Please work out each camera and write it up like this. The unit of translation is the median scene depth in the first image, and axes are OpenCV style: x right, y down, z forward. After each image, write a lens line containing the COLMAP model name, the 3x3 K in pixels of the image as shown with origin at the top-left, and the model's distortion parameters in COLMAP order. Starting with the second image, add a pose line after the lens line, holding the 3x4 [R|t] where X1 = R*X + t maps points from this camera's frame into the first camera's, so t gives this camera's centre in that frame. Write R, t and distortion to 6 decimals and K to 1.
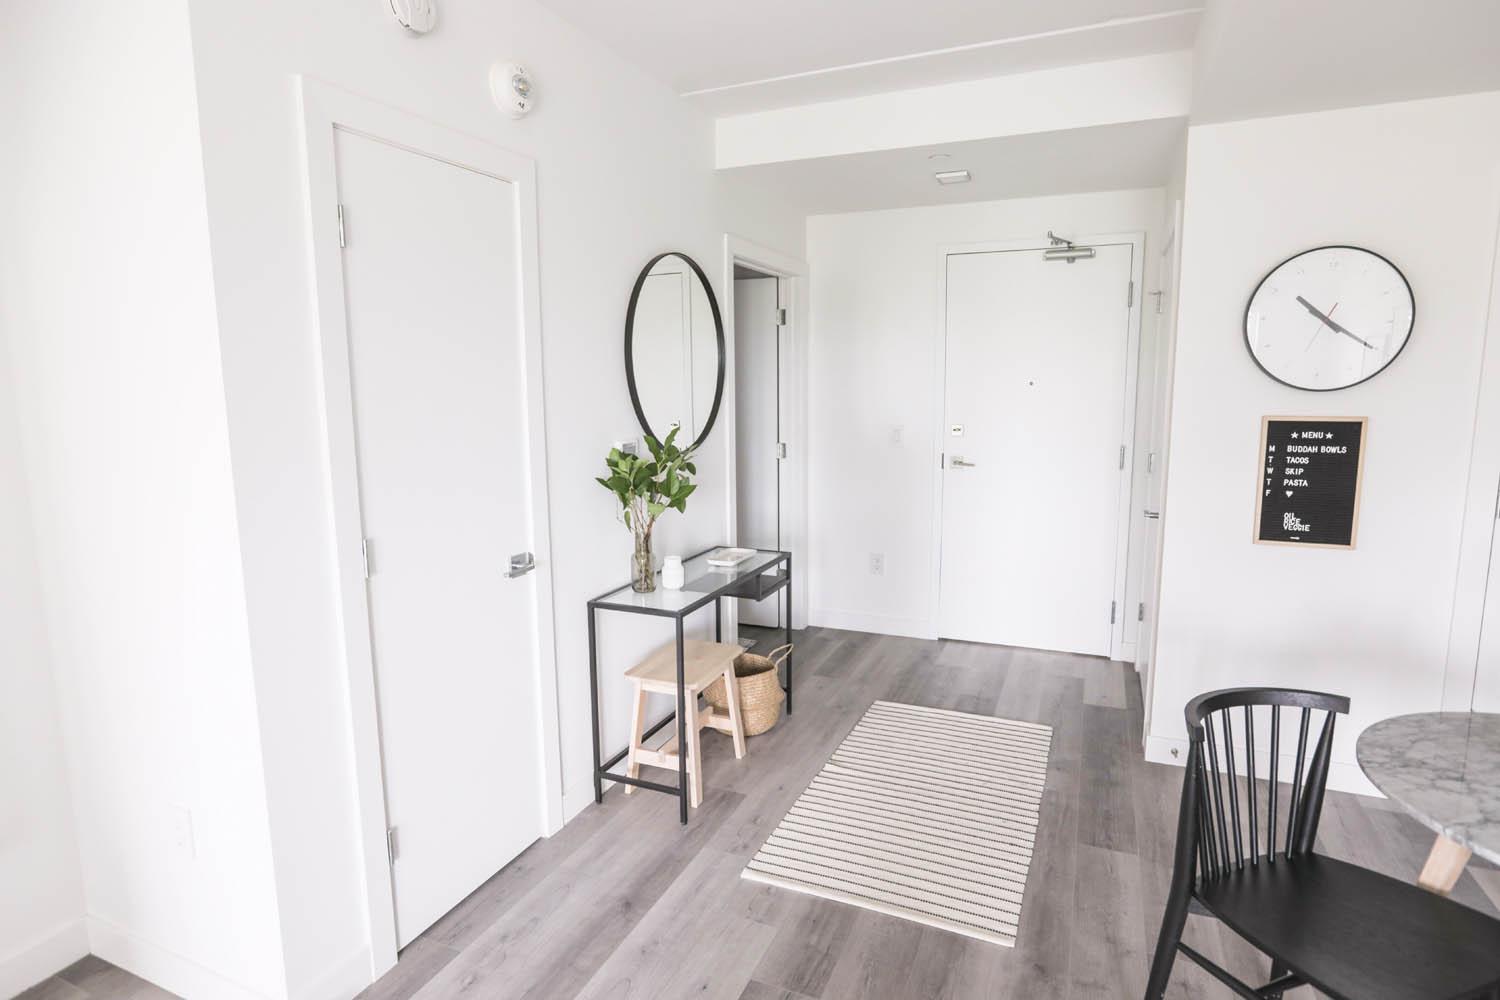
lens RADIAL K [[819.3, 0, 754.6], [0, 819.3, 494.0], [0, 0, 1]] dist [-0.003613, -0.000045]
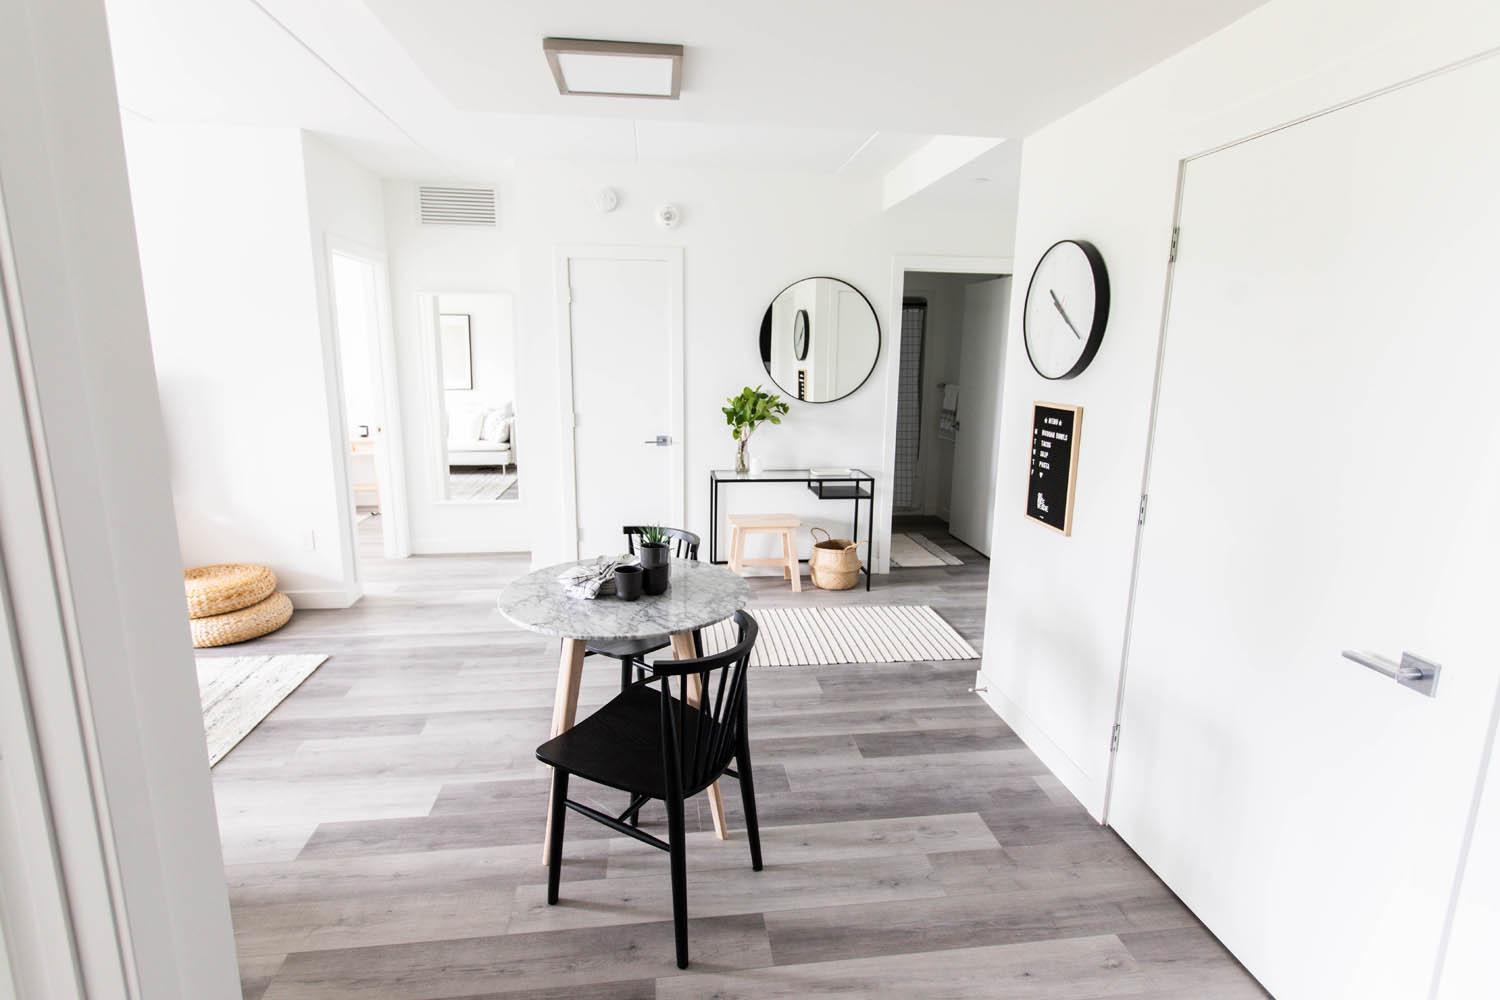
lens RADIAL K [[749.8, 0, 750.0], [0, 749.8, 500.0], [0, 0, 1]] dist [-0.001091, -0.000187]
pose [[0.497523, 0.184973, -0.847500, 1.305284], [-0.140066, 0.981310, 0.131953, -0.044524], [0.856068, 0.053056, 0.514132, 0.169111]]
